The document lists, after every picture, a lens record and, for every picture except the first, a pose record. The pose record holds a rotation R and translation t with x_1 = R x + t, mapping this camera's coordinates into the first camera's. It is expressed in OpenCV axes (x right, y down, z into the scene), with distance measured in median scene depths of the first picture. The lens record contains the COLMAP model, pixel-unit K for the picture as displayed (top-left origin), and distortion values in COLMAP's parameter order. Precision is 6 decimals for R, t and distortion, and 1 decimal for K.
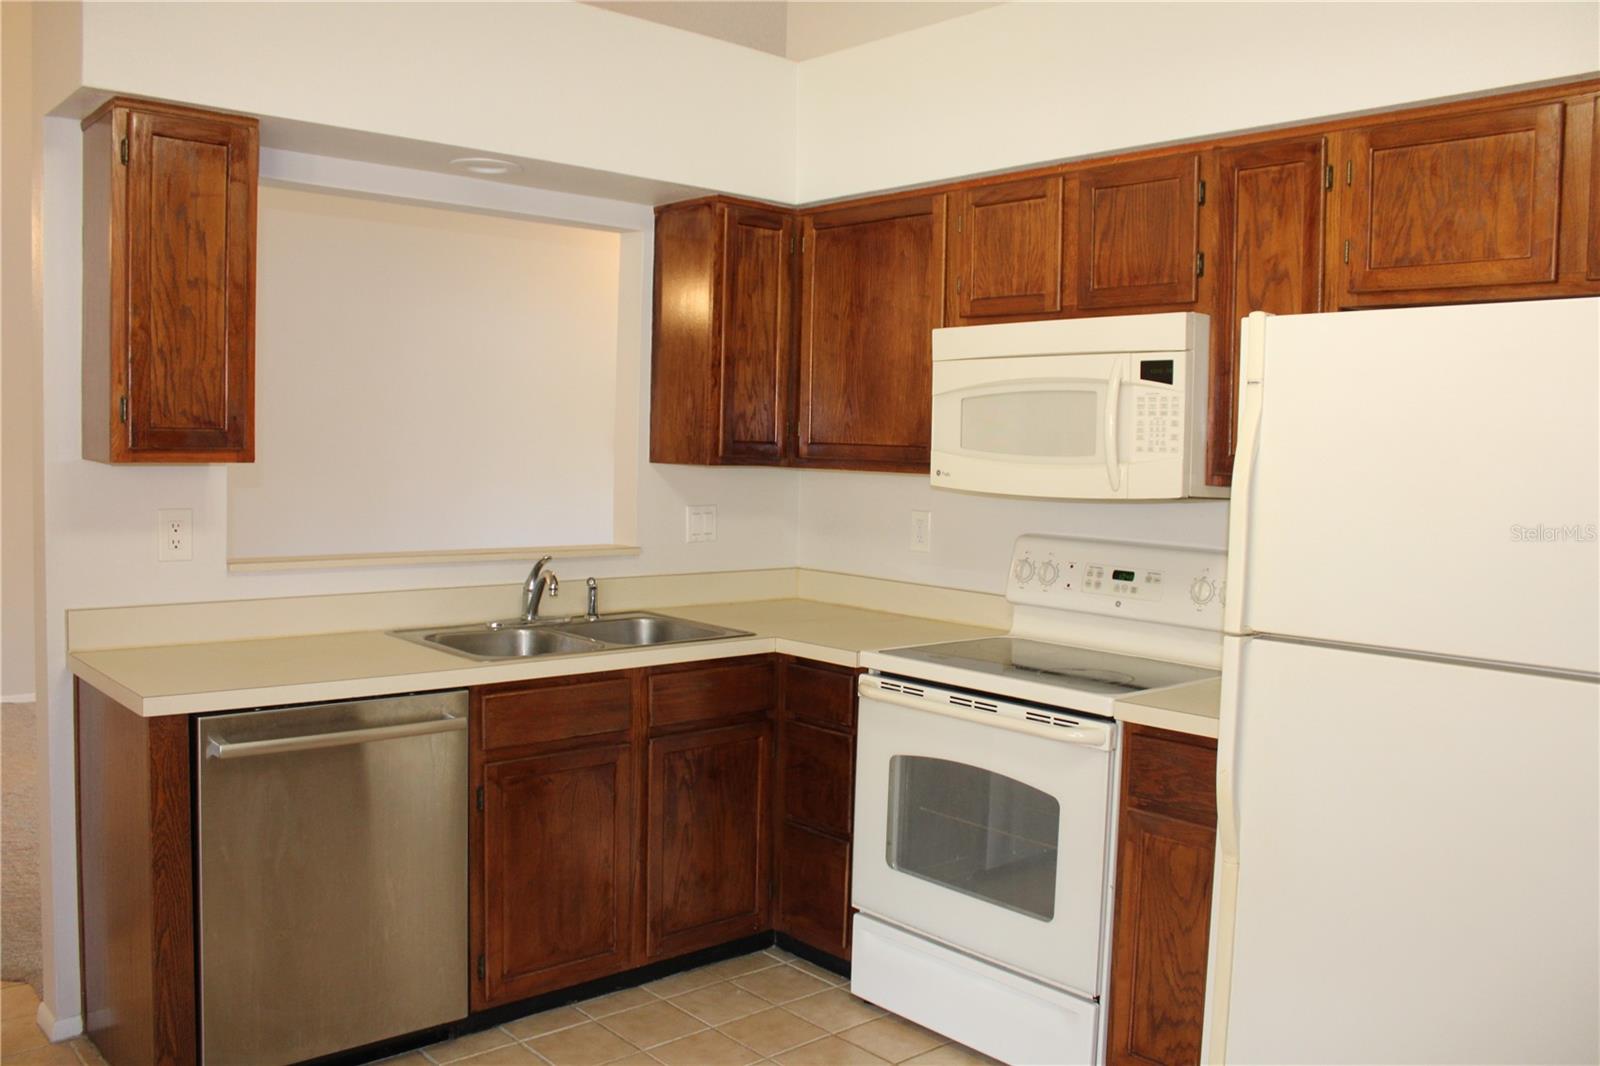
lens RADIAL K [[1350.2, 0, 801.7], [0, 1350.2, 518.9], [0, 0, 1]] dist [-0.150179, 0.125273]
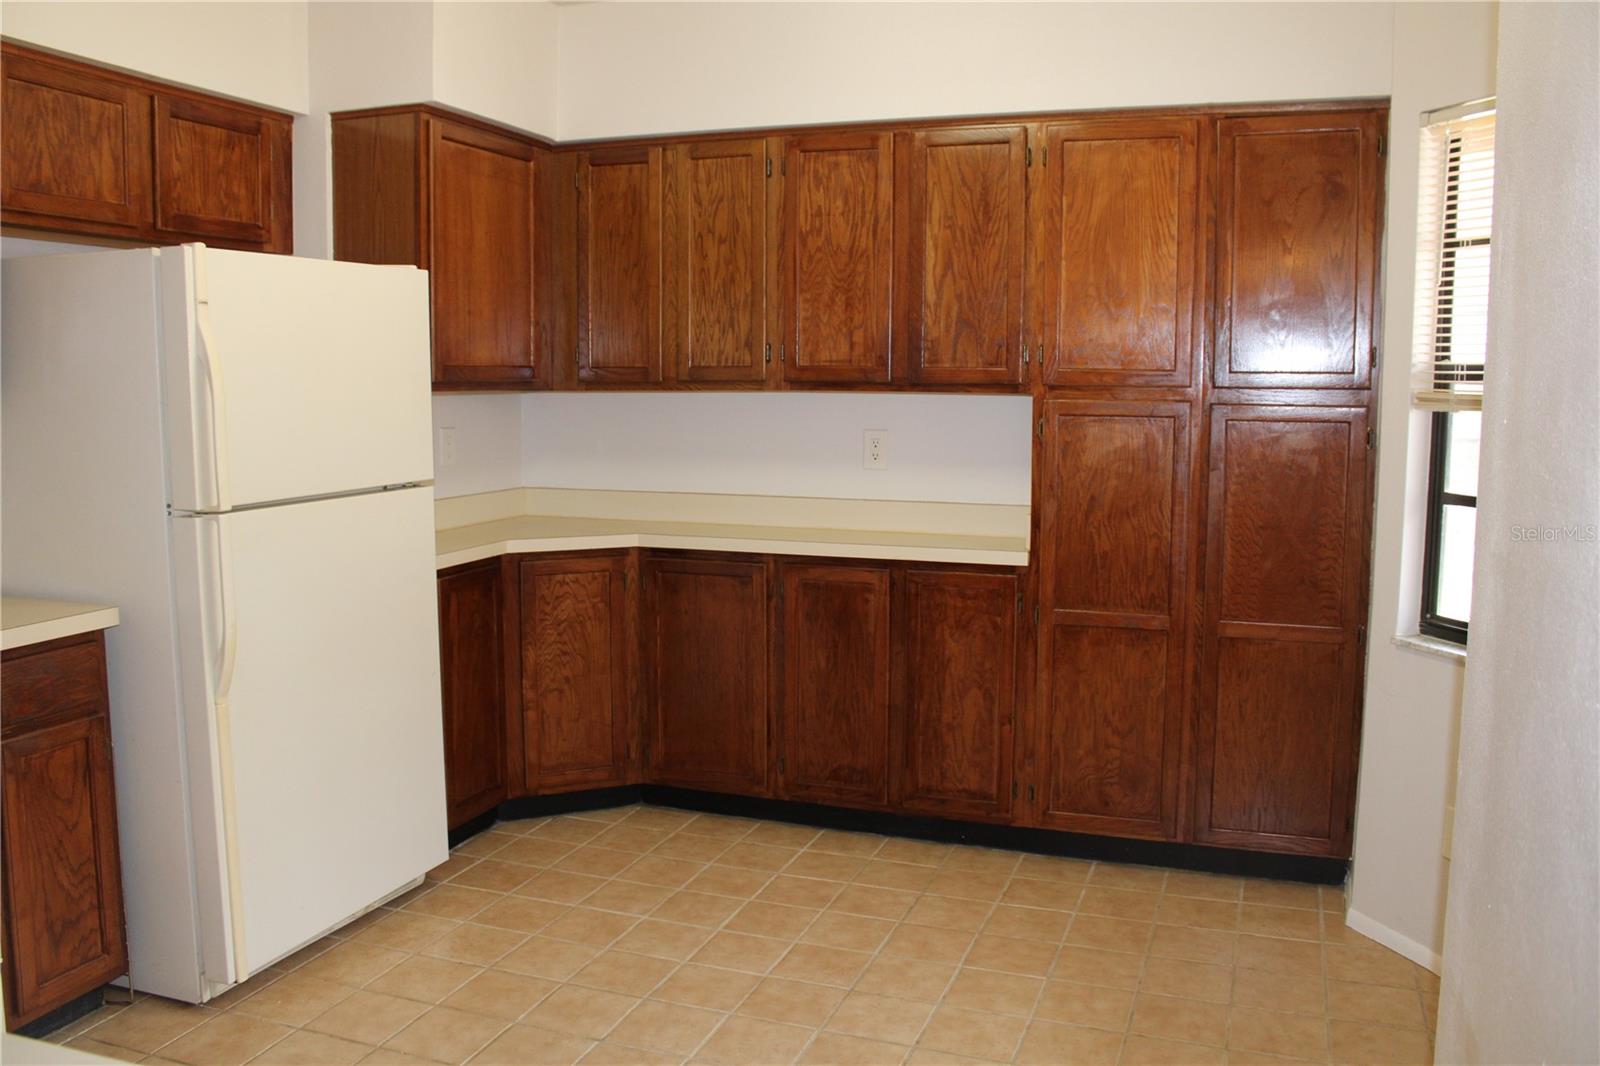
lens RADIAL K [[1350.2, 0, 820.3], [0, 1350.2, 507.5], [0, 0, 1]] dist [-0.150179, 0.125273]
pose [[-0.490136, -0.114410, 0.864105, -0.768046], [0.033134, 0.988186, 0.149633, -0.061575], [-0.871016, 0.101972, -0.480554, 0.869658]]
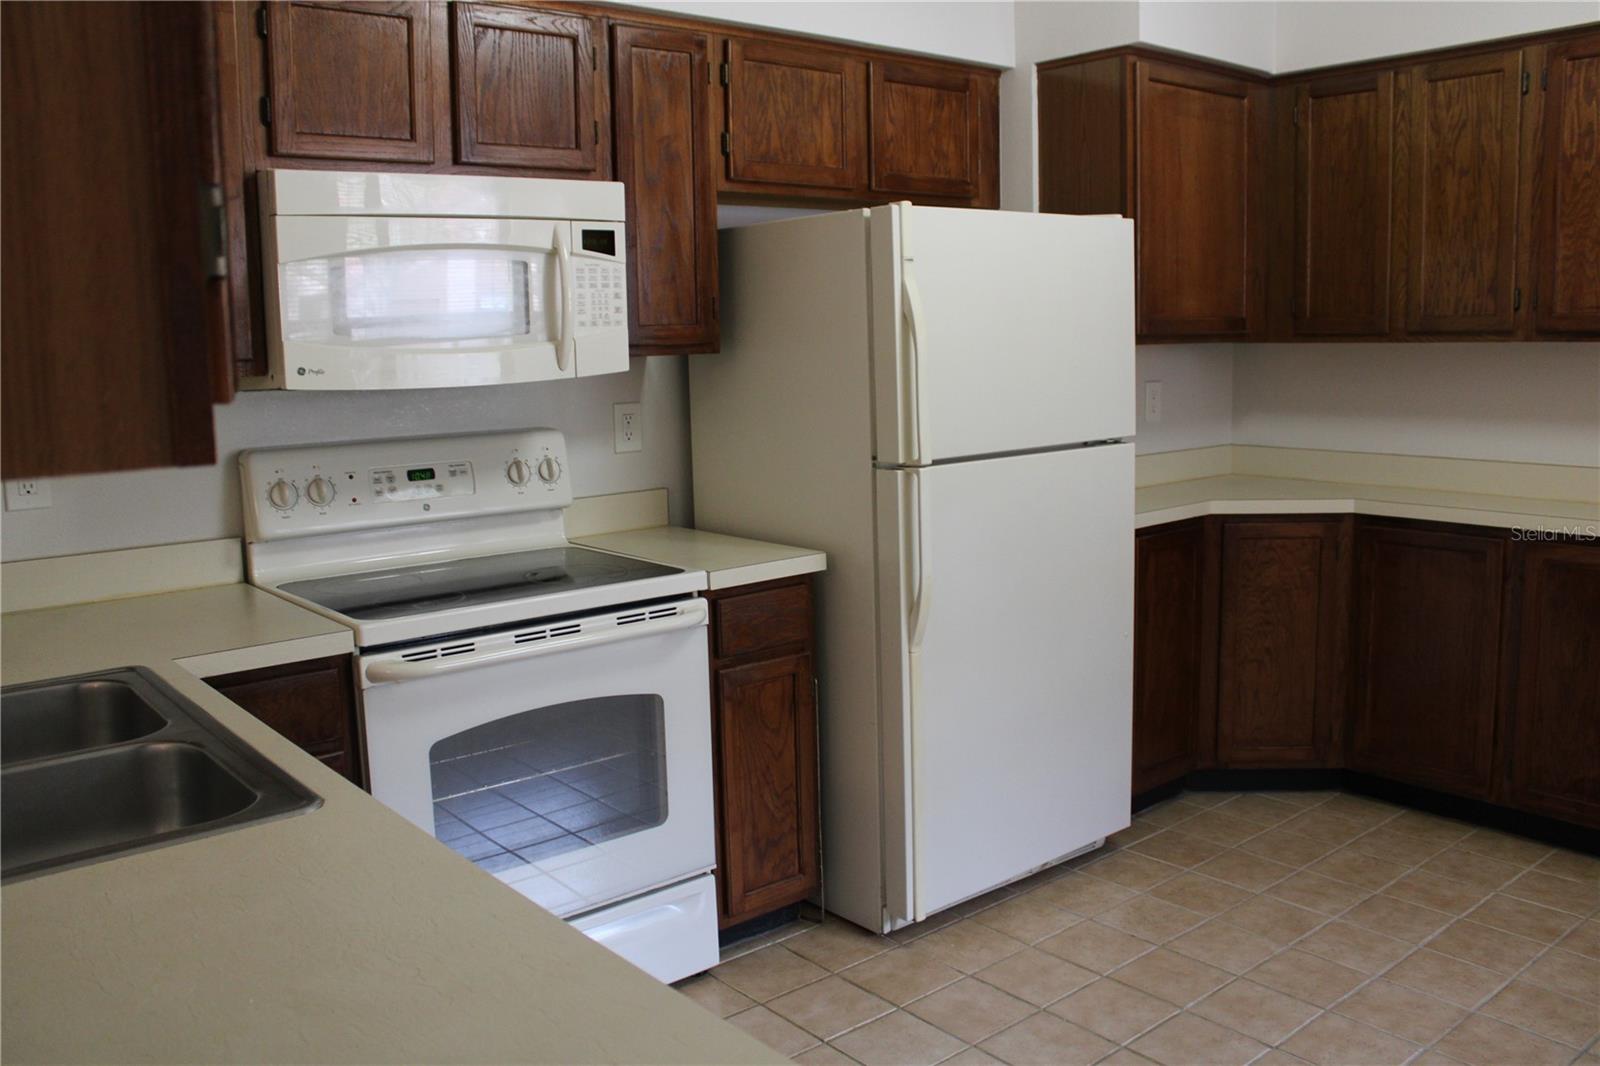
lens RADIAL K [[1350.2, 0, 790.4], [0, 1350.2, 511.2], [0, 0, 1]] dist [-0.150179, 0.125273]
pose [[0.027348, -0.160465, 0.986663, -0.720410], [0.078975, 0.984293, 0.157891, -0.061590], [-0.996501, 0.073603, 0.039591, 0.849243]]
